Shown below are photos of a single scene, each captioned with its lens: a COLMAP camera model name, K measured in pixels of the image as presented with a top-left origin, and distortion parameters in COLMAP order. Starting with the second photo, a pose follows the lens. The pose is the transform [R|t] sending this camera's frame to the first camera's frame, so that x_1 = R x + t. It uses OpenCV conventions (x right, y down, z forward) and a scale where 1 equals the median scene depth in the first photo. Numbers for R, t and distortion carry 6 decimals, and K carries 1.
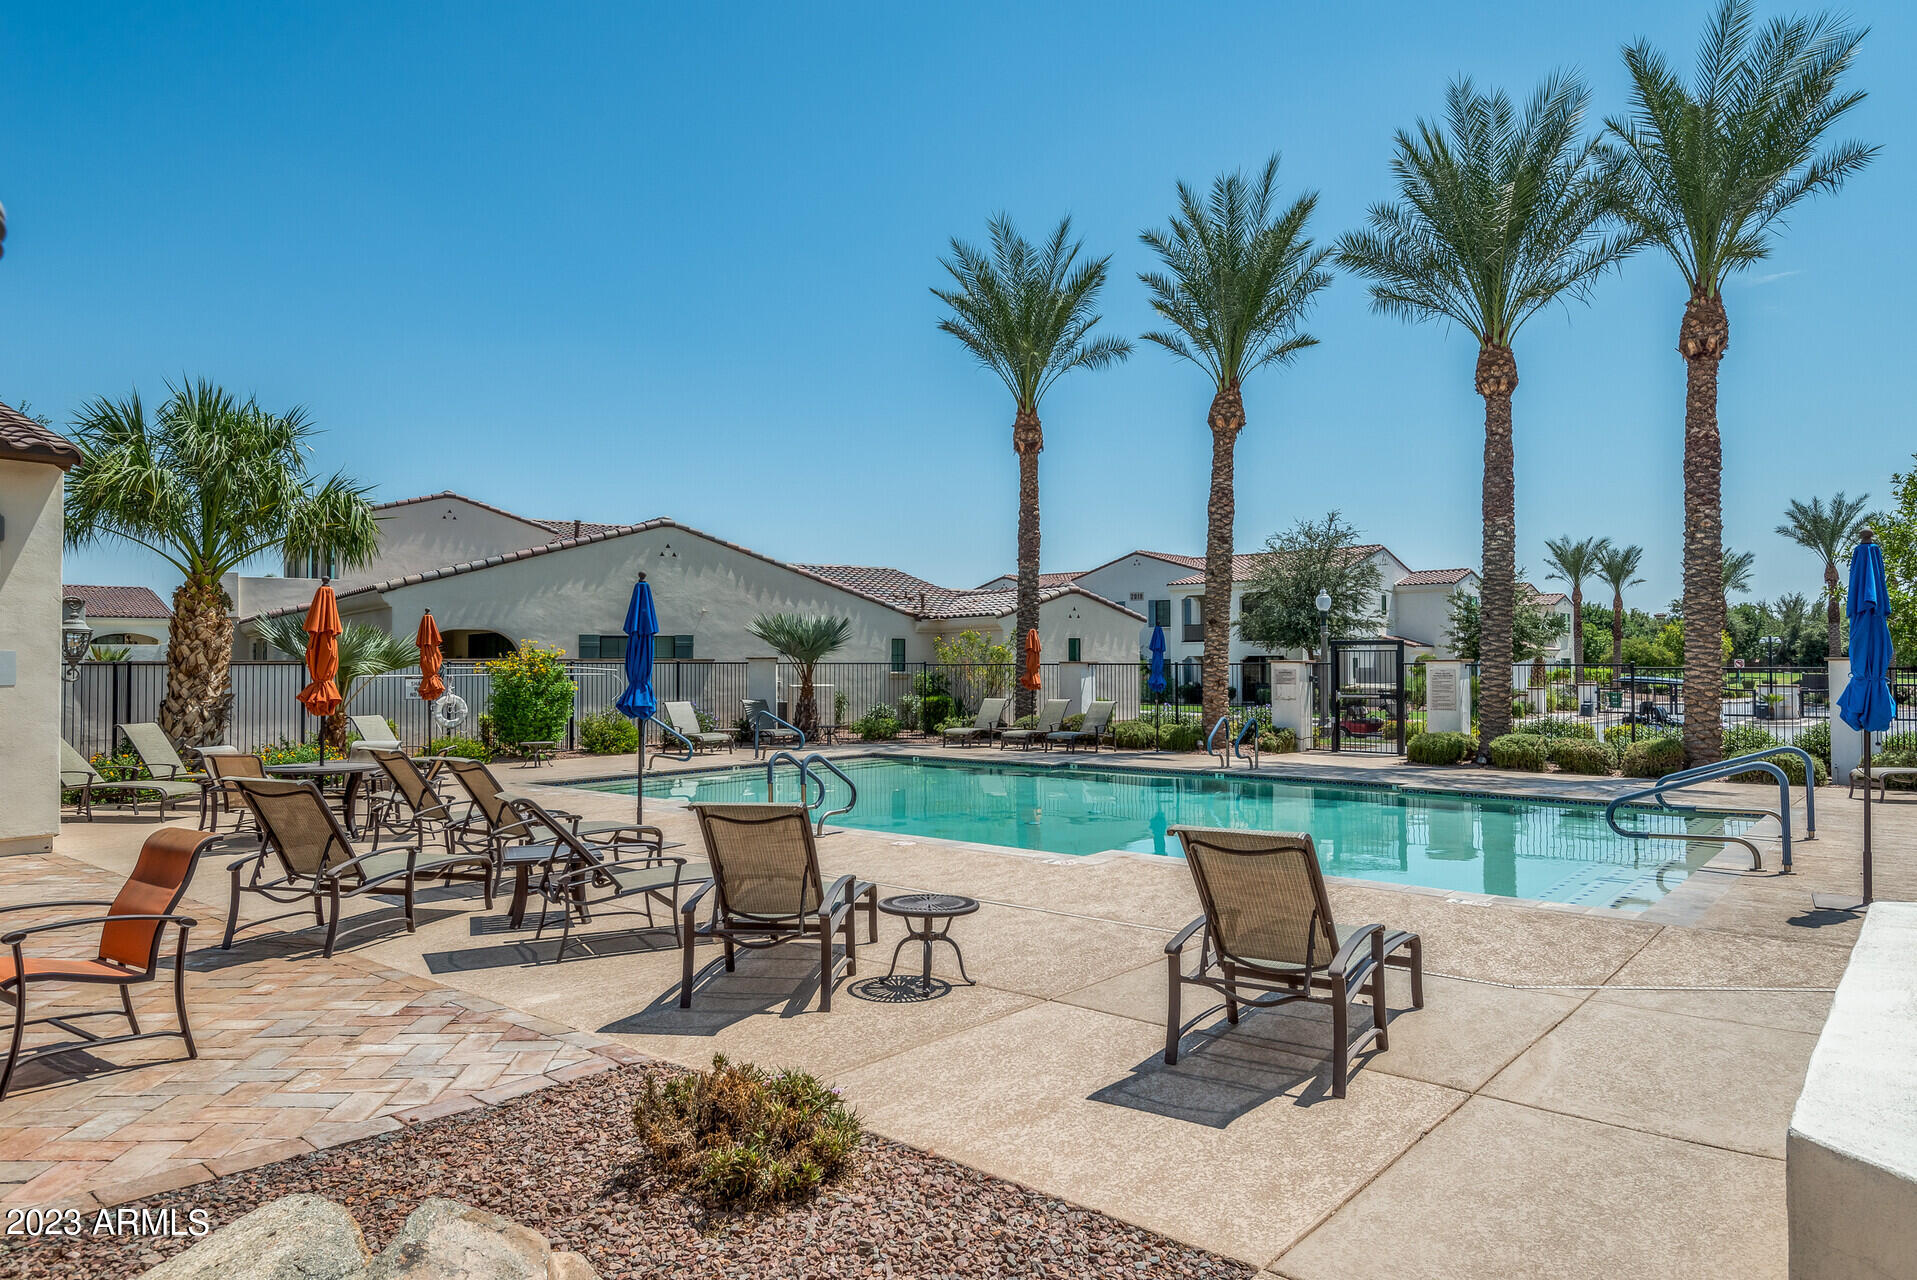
lens RADIAL K [[1150.0, 0, 958.5], [0, 1150.0, 640.0], [0, 0, 1]] dist [0.019566, -0.000230]
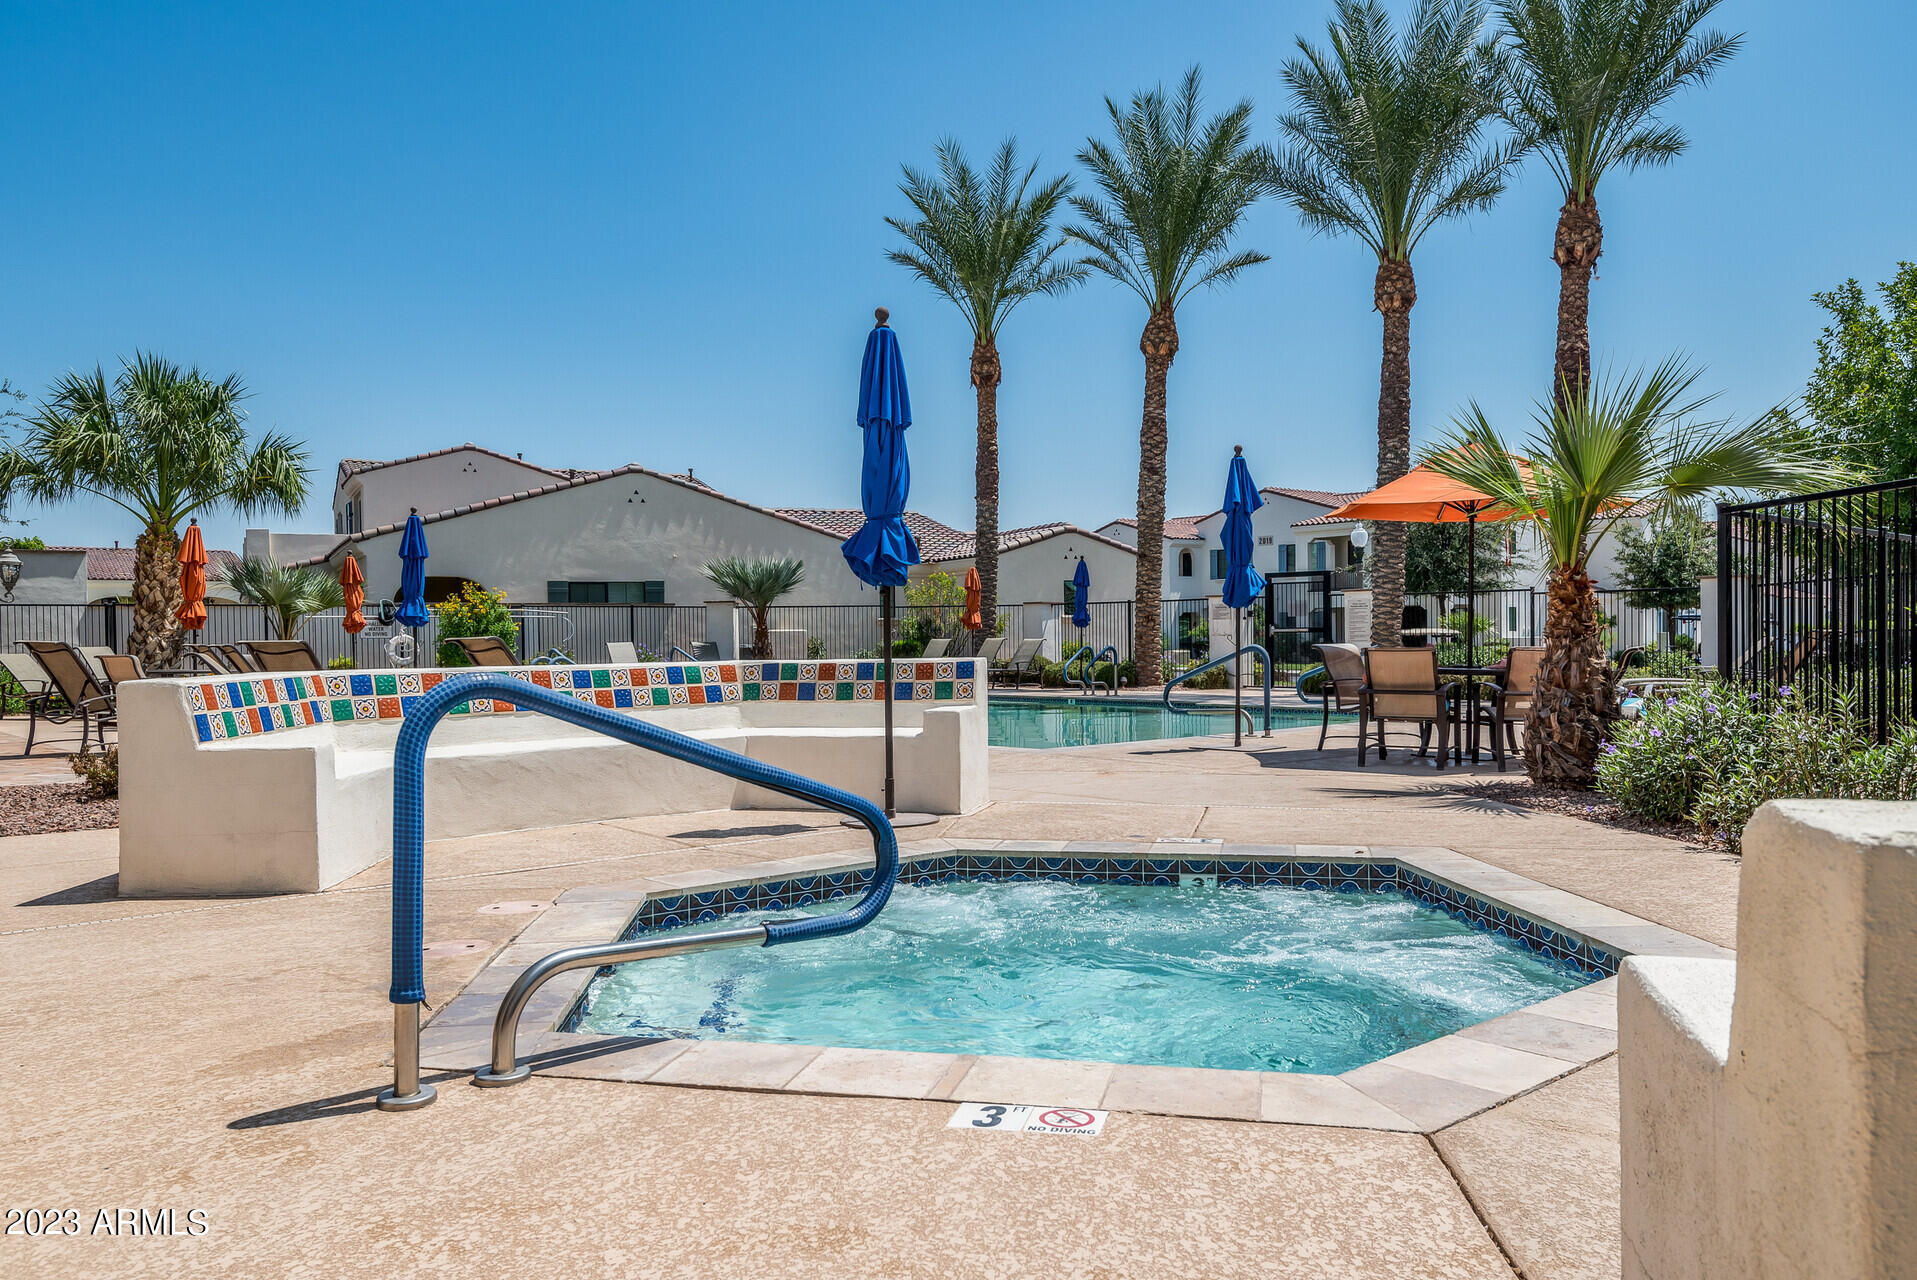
lens RADIAL K [[1391.8, 0, 958.5], [0, 1391.8, 640.0], [0, 0, 1]] dist [0.002930, 0.067730]
pose [[0.987044, -0.007994, -0.160250, 0.288590], [0.011894, 0.999656, 0.023395, 0.029085], [0.160008, -0.024998, 0.986799, -0.206235]]
